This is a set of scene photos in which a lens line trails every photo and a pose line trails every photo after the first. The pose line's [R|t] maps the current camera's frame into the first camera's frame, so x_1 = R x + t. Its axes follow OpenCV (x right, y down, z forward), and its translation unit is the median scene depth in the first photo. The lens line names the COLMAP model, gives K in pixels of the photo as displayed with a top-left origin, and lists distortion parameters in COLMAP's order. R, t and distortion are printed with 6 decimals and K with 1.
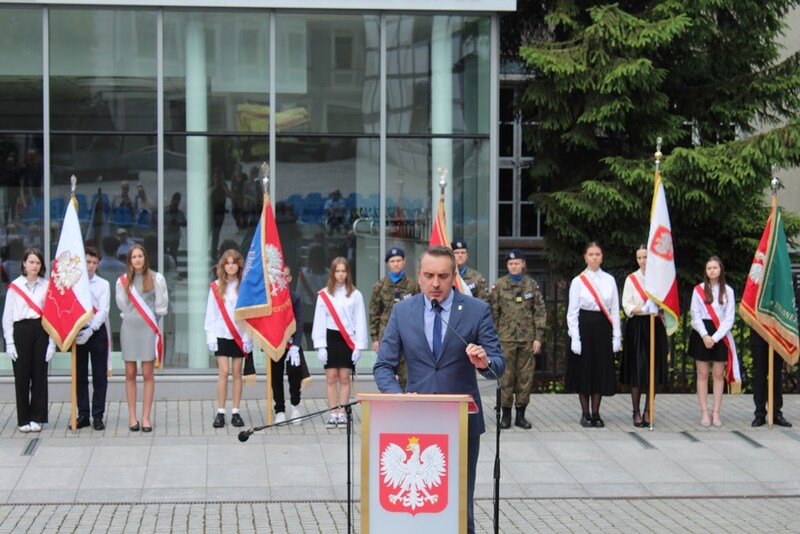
lens RADIAL K [[1793.5, 0, 423.2], [0, 1793.5, 267.1], [0, 0, 1]] dist [0.034132, 0.166416]
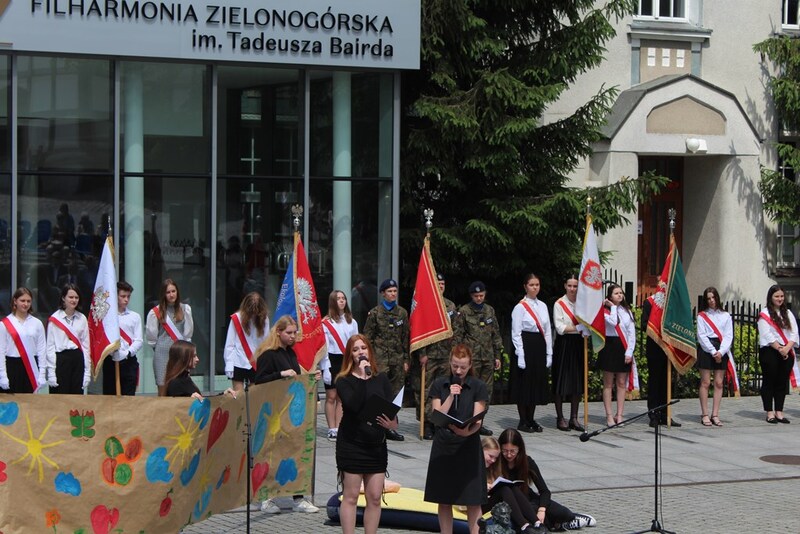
lens RADIAL K [[1793.5, 0, 423.2], [0, 1793.5, 267.1], [0, 0, 1]] dist [0.034132, 0.166416]
pose [[0.935276, -0.004268, 0.353894, -0.391230], [0.008399, 0.999913, -0.010137, -0.007324], [-0.353820, 0.012454, 0.935231, -0.069082]]
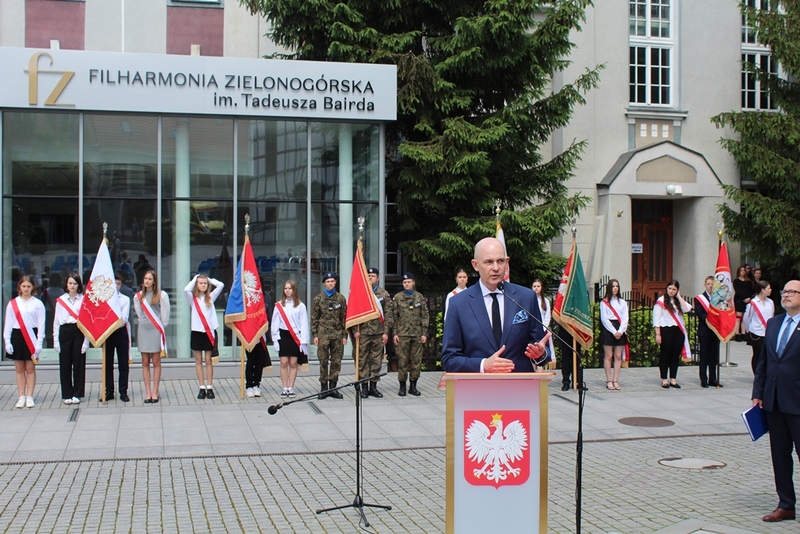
lens RADIAL K [[973.1, 0, 400.0], [0, 973.1, 267.0], [0, 0, 1]] dist [-0.056434, 0.014411]
pose [[0.990795, -0.002748, 0.135342, -0.064858], [0.007771, 0.999300, -0.036599, 0.013731], [-0.135147, 0.037314, 0.990123, 0.207036]]
